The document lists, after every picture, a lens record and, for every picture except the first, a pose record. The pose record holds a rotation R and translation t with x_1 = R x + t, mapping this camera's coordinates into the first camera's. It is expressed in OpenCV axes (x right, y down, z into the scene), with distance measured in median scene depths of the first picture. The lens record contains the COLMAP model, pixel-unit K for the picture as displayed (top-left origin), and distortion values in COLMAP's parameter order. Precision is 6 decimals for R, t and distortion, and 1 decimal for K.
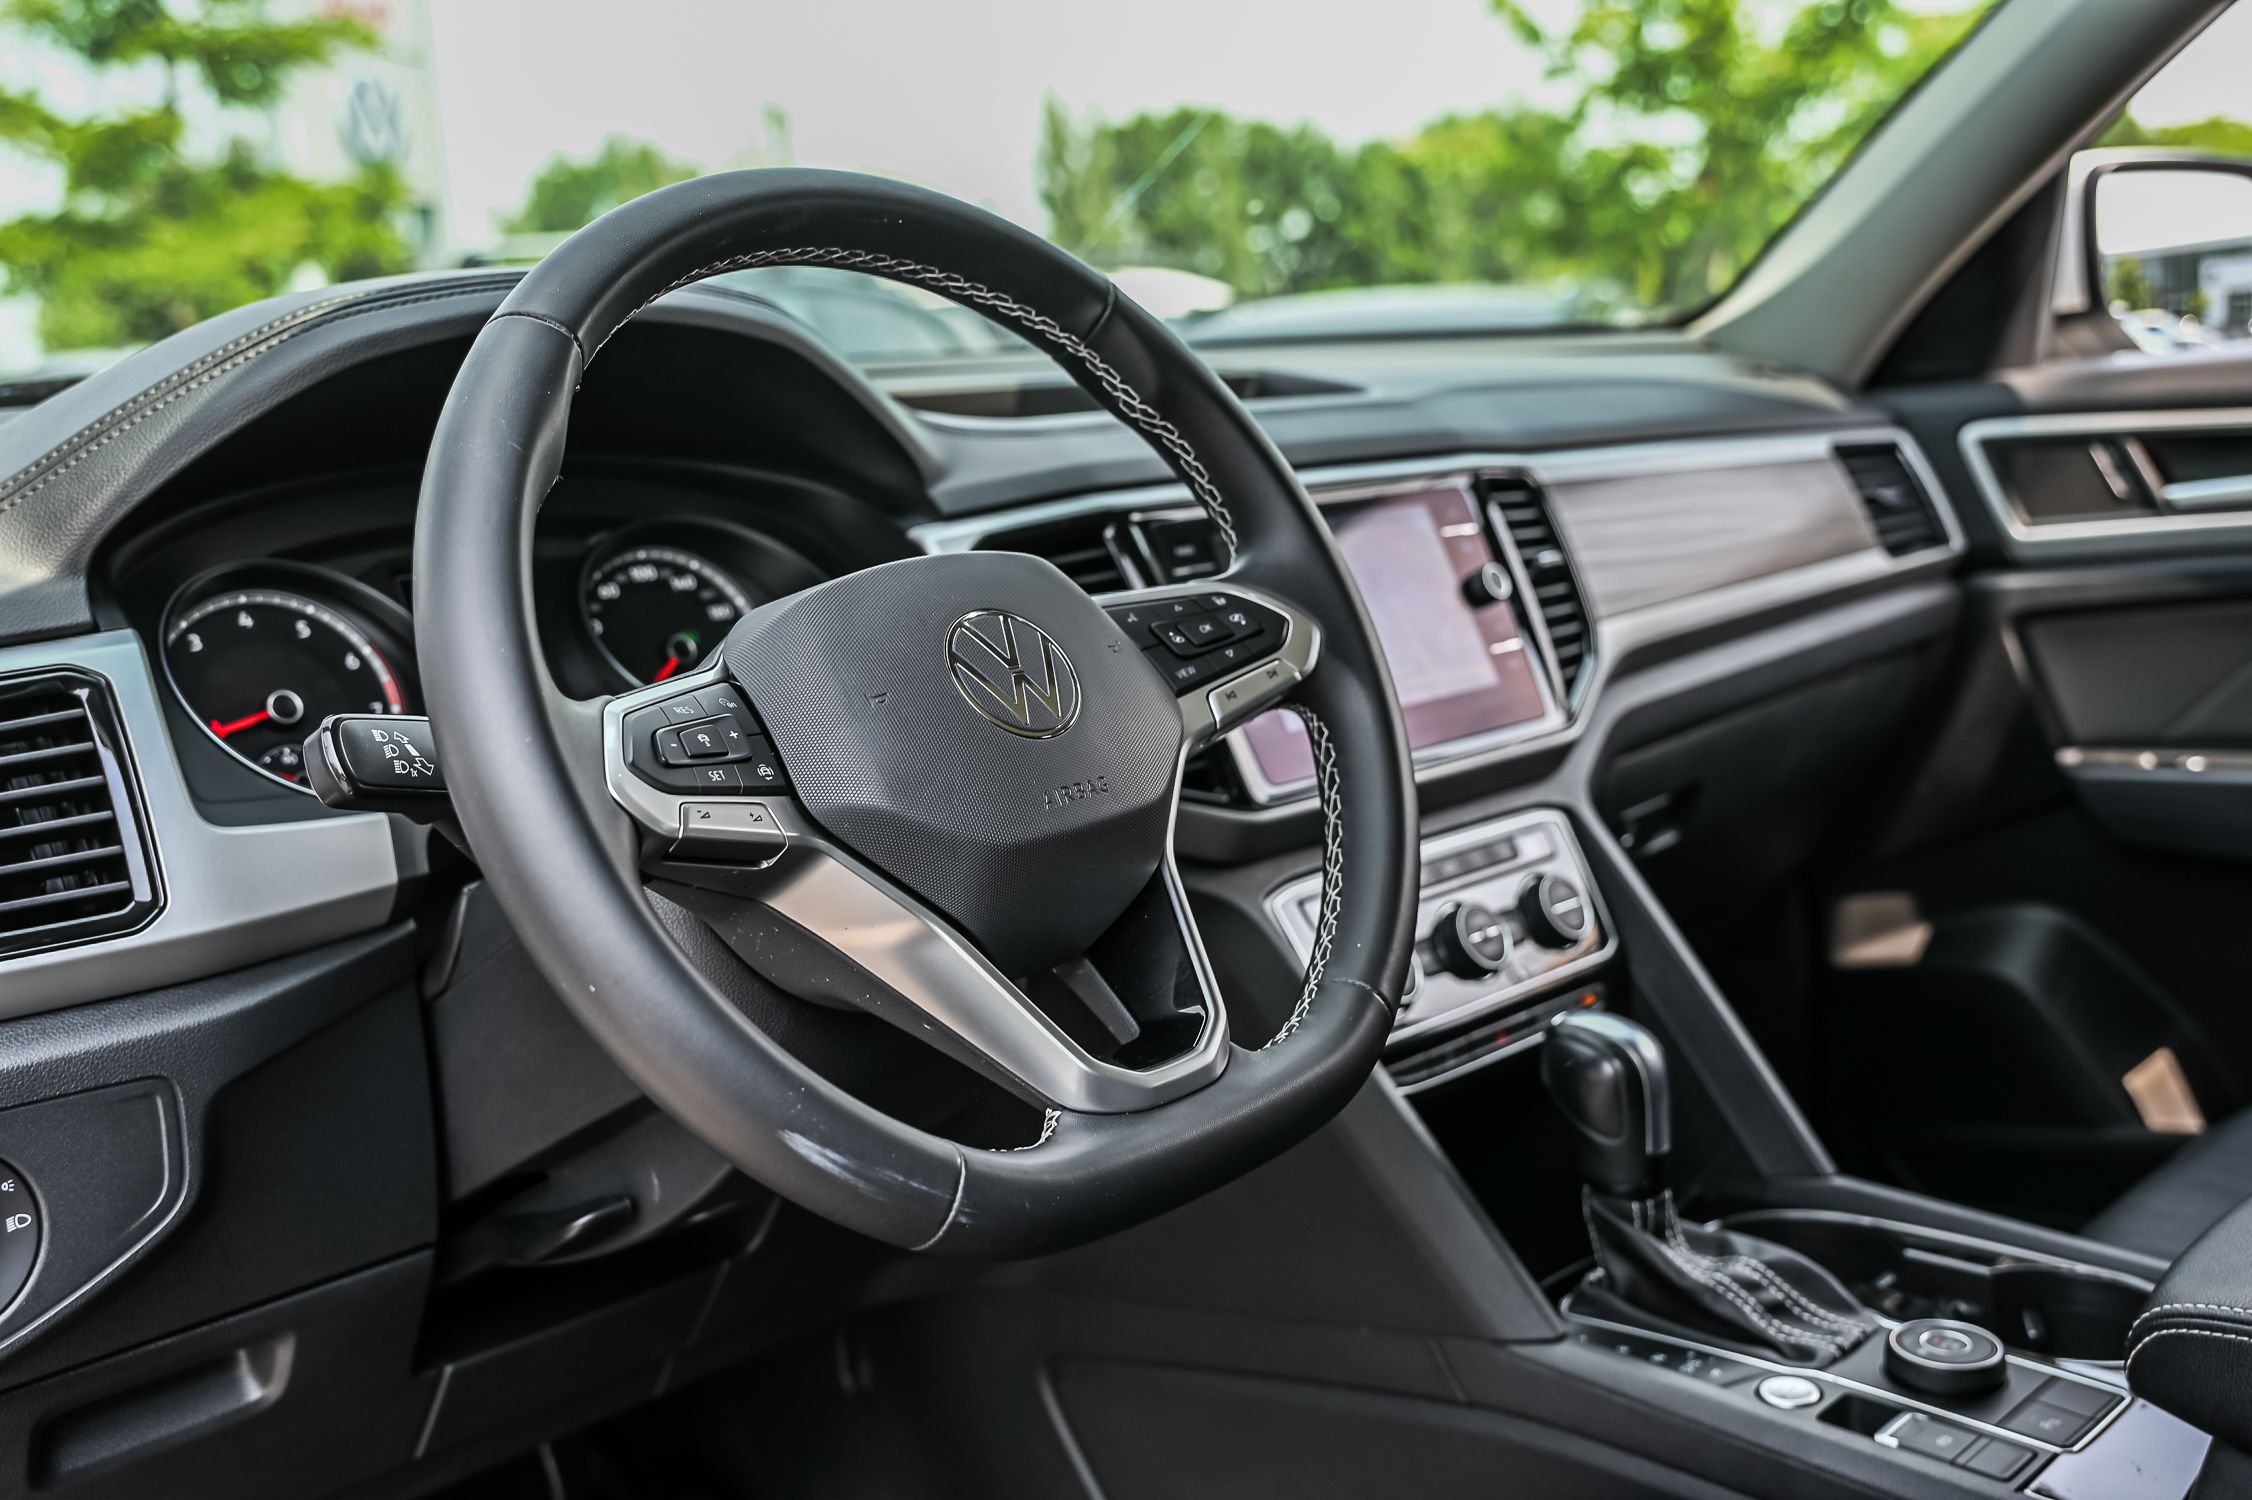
lens RADIAL K [[2219.8, 0, 1127.6], [0, 2219.8, 773.7], [0, 0, 1]] dist [0.037790, 0.000000]
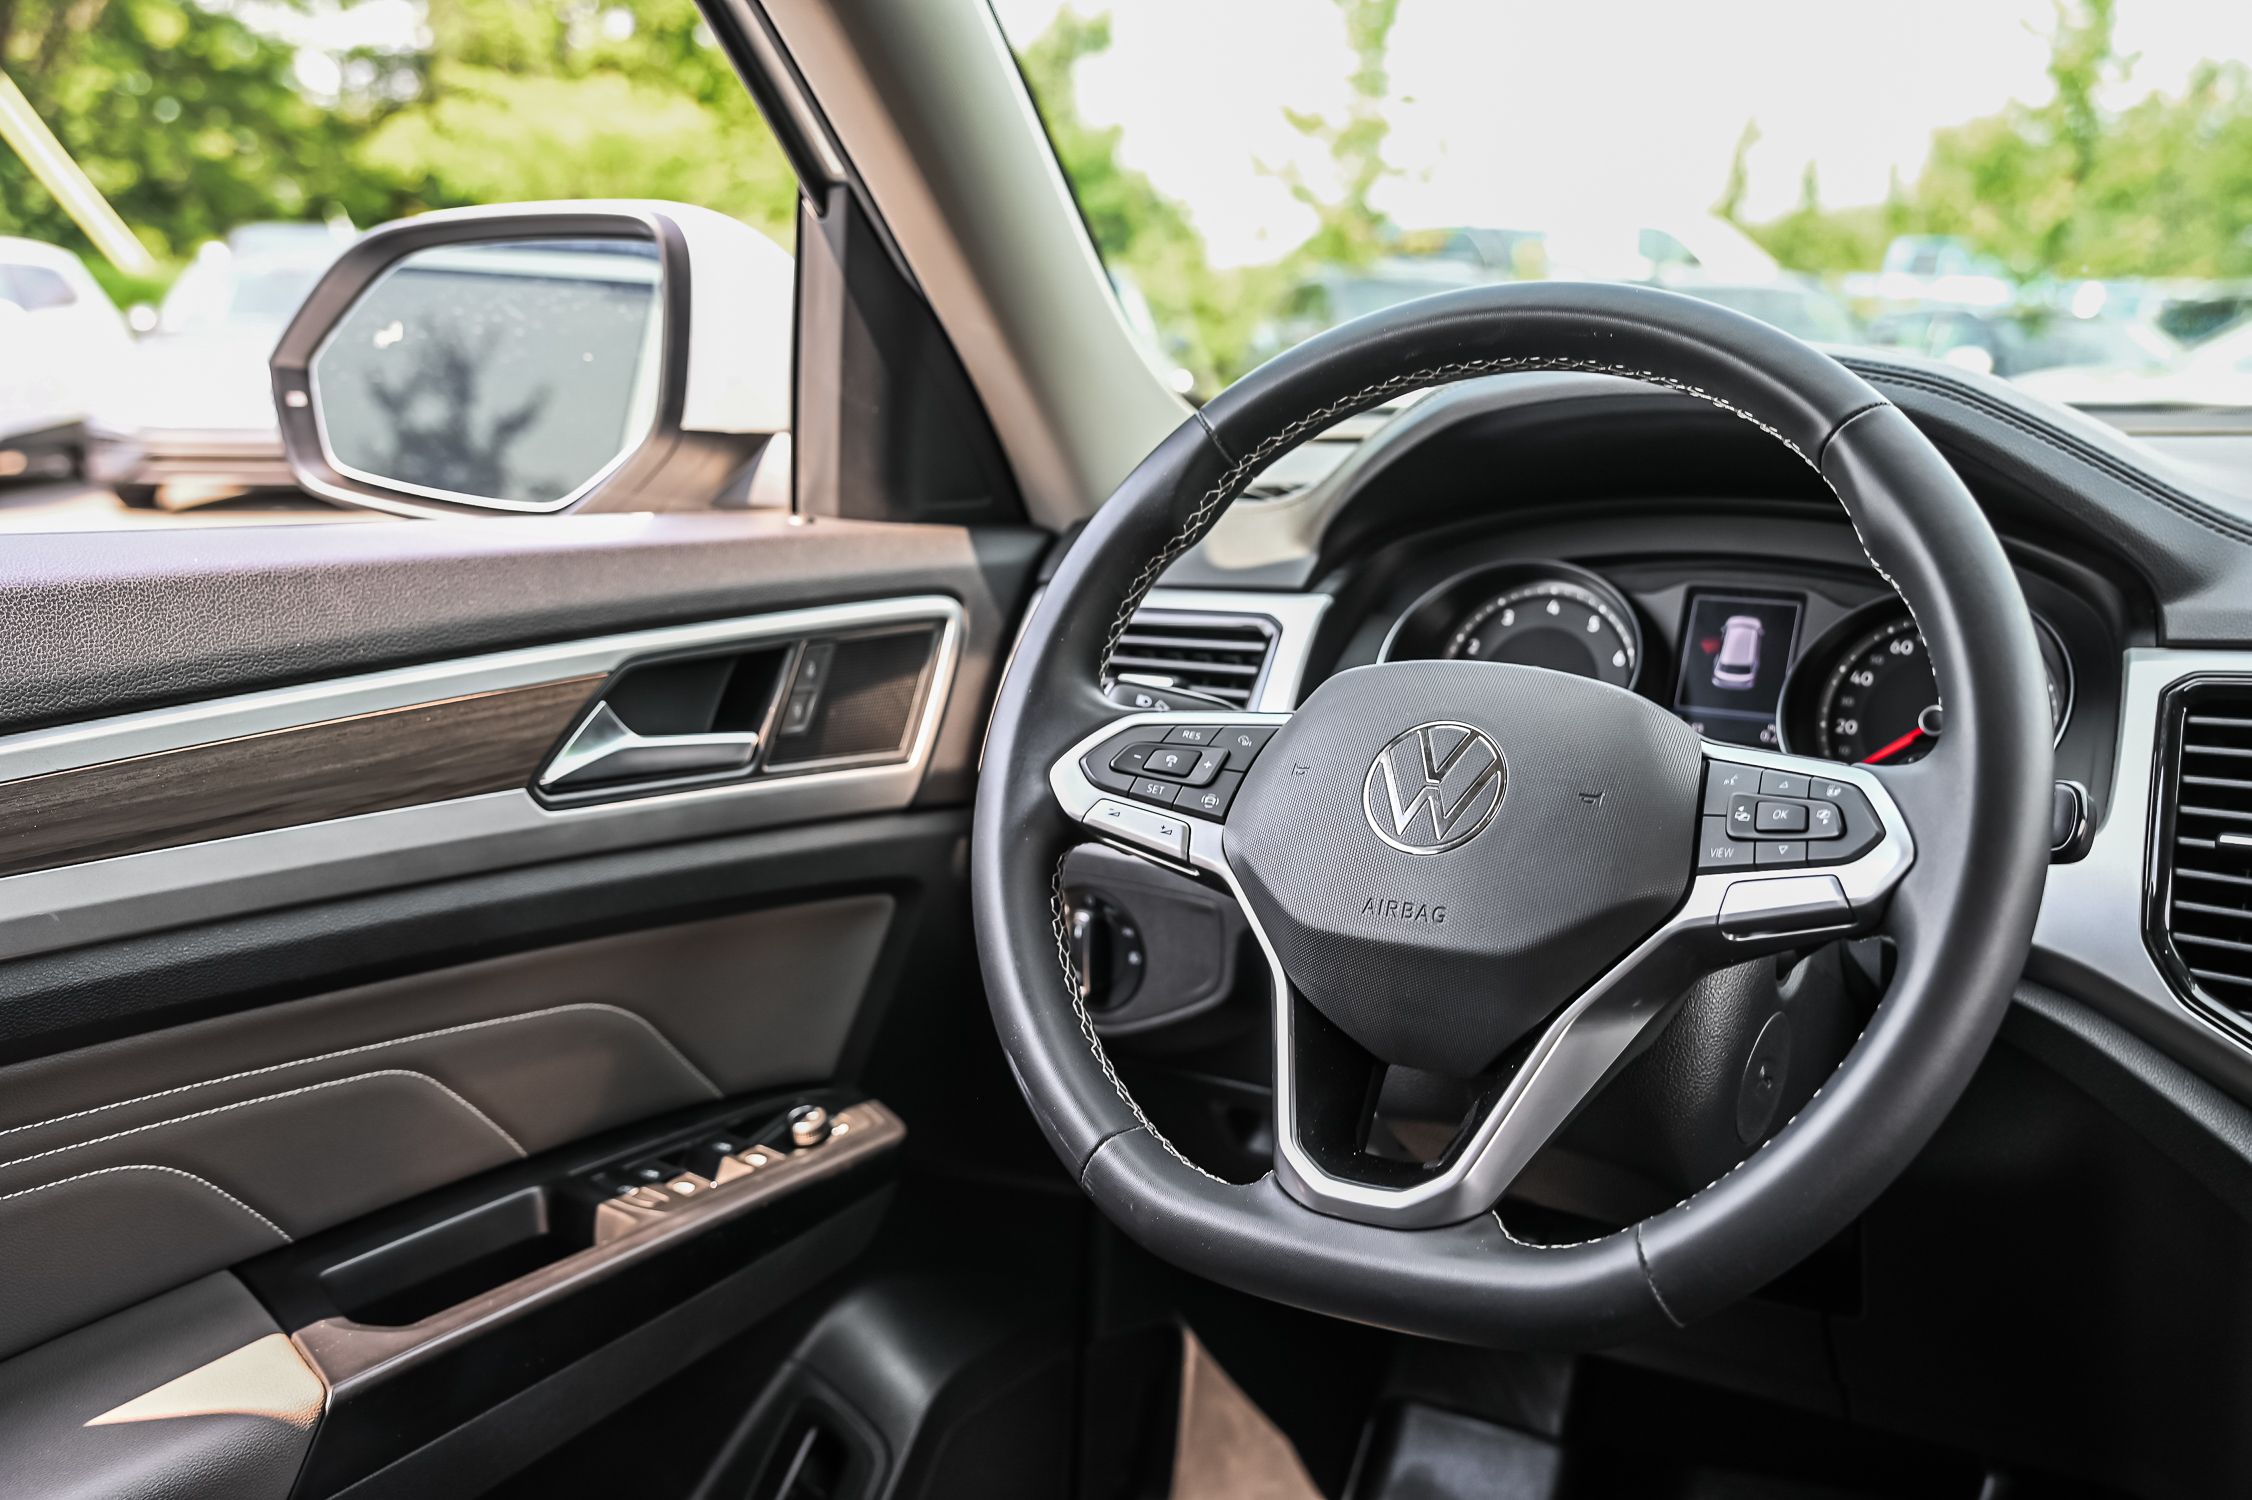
lens RADIAL K [[2125.3, 0, 1125.1], [0, 2125.3, 749.0], [0, 0, 1]] dist [0.016960, 0.000000]
pose [[0.240968, 0.246895, -0.938604, 0.595279], [-0.194006, 0.959836, 0.202673, -0.165160], [0.950945, 0.133257, 0.279189, 0.406994]]
